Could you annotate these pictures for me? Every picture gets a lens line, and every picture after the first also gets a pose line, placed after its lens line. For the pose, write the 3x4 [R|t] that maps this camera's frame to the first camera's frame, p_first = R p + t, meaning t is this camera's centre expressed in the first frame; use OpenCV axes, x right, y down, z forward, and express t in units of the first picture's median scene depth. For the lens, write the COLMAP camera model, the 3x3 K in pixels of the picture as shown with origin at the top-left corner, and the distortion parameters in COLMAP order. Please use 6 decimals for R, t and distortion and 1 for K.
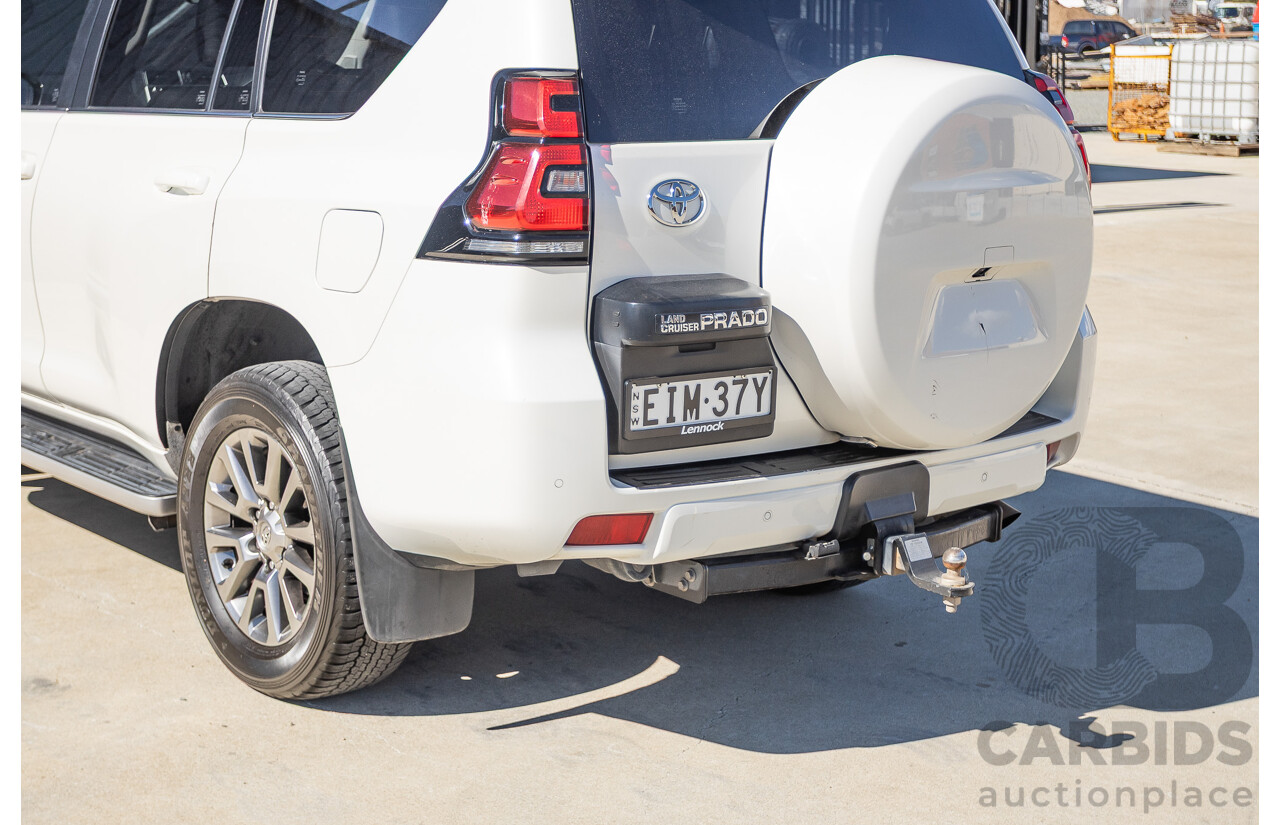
lens RADIAL K [[2099.1, 0, 626.8], [0, 2099.1, 391.5], [0, 0, 1]] dist [-0.036121, 0.018895]
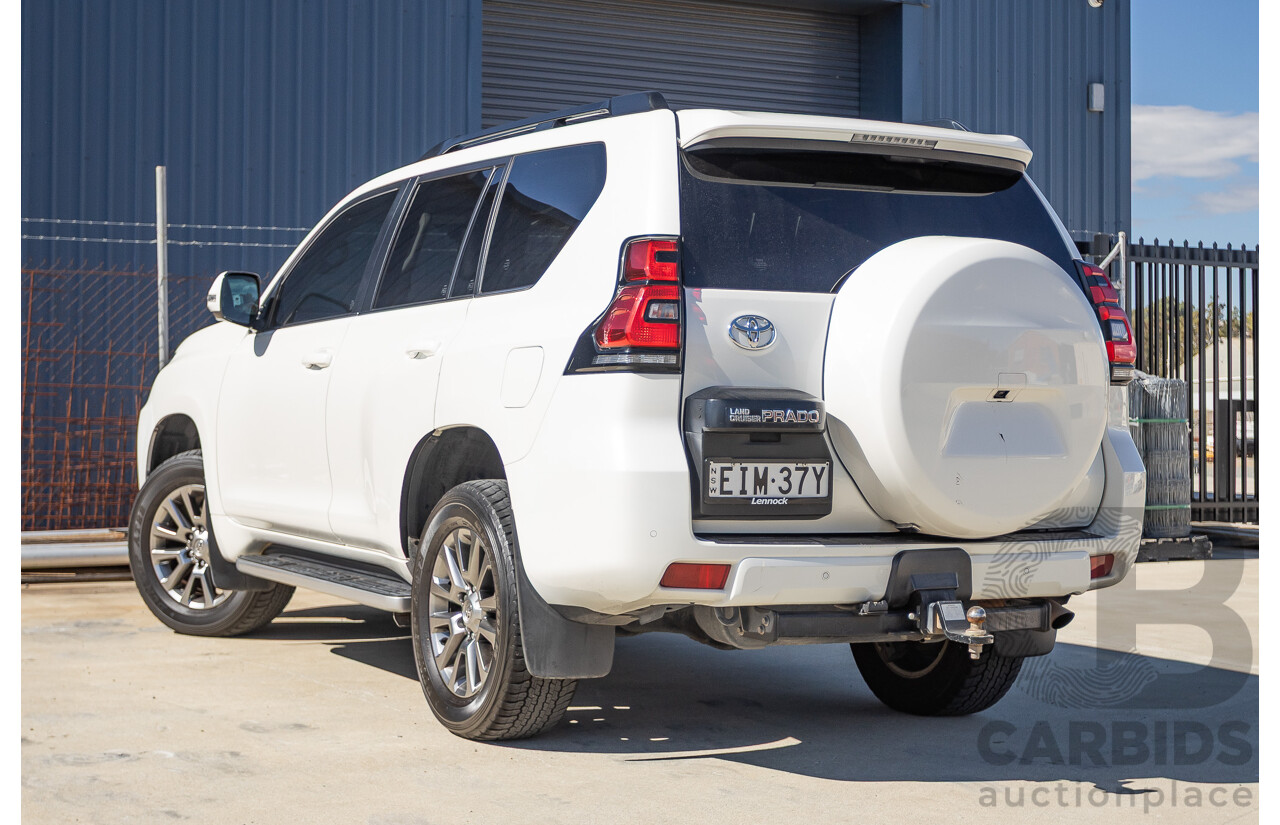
lens RADIAL K [[2099.1, 0, 626.8], [0, 2099.1, 391.5], [0, 0, 1]] dist [-0.036121, 0.018895]
pose [[0.980239, -0.002611, -0.197800, 0.197764], [-0.033241, 0.983520, -0.177716, 0.176827], [0.195004, 0.180779, 0.963998, -0.282205]]
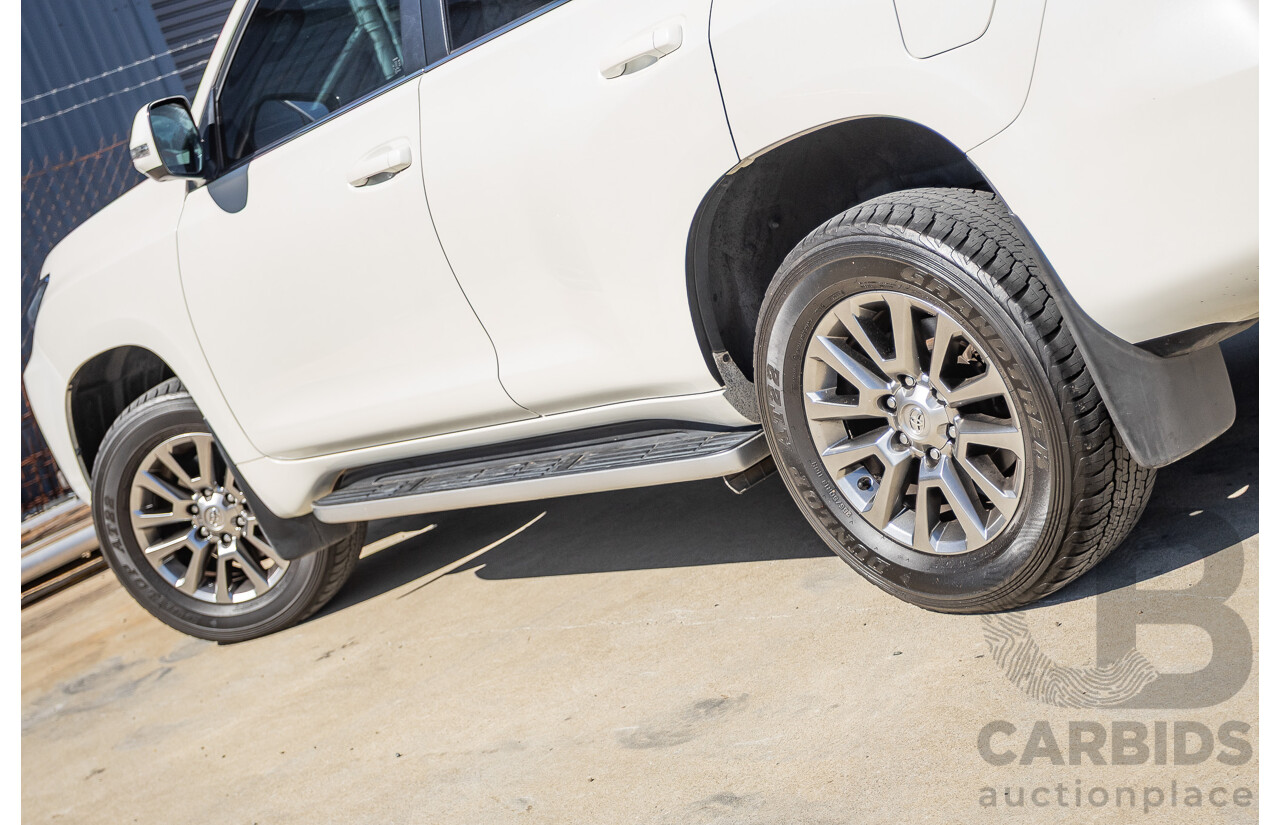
lens RADIAL K [[2099.1, 0, 626.8], [0, 2099.1, 391.5], [0, 0, 1]] dist [-0.036121, 0.018895]
pose [[0.931278, -0.361692, -0.043591, -0.255764], [0.360157, 0.932063, -0.039308, 0.055187], [0.054847, 0.020907, 0.998276, 0.233491]]
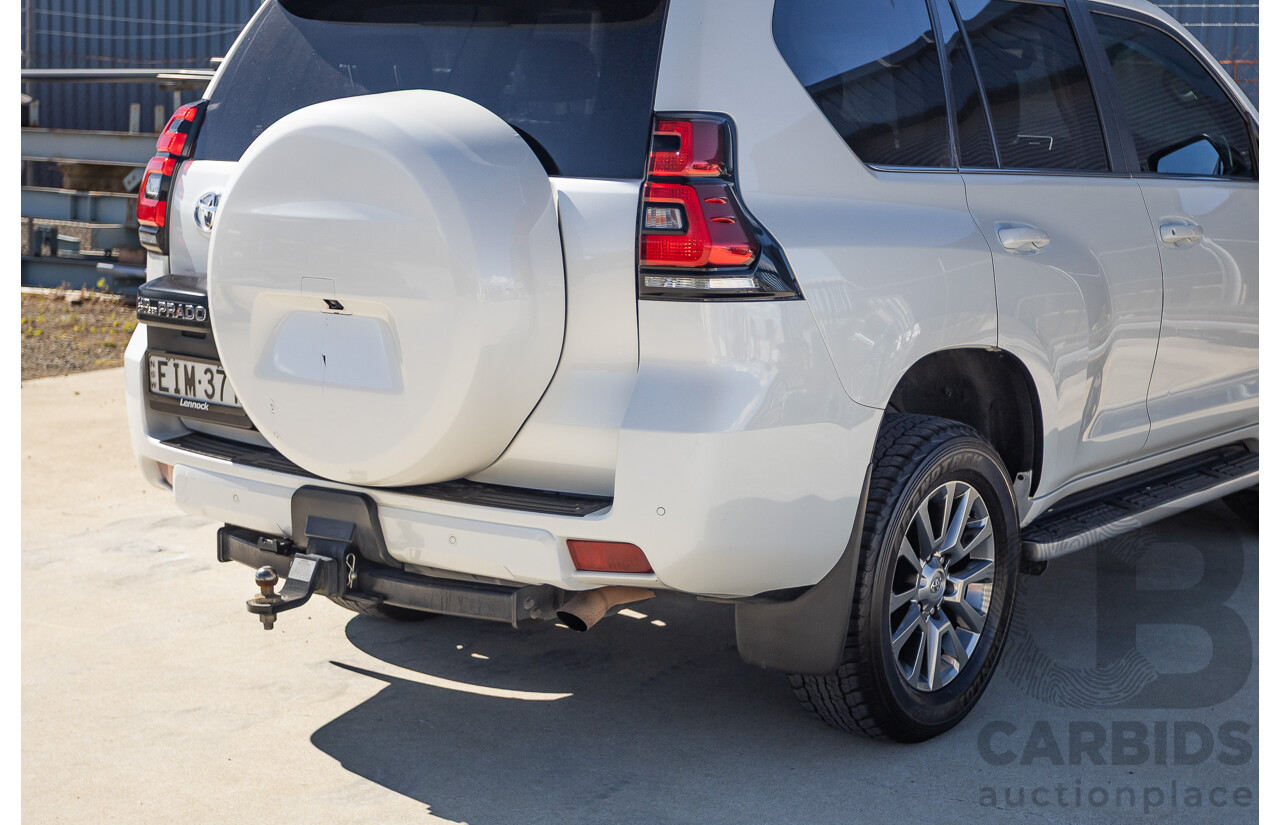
lens RADIAL K [[2099.1, 0, 626.8], [0, 2099.1, 391.5], [0, 0, 1]] dist [-0.036121, 0.018895]
pose [[0.216638, 0.129362, -0.967643, 1.148875], [-0.167035, 0.981477, 0.093815, -0.131470], [0.961856, 0.141307, 0.234233, 0.906814]]
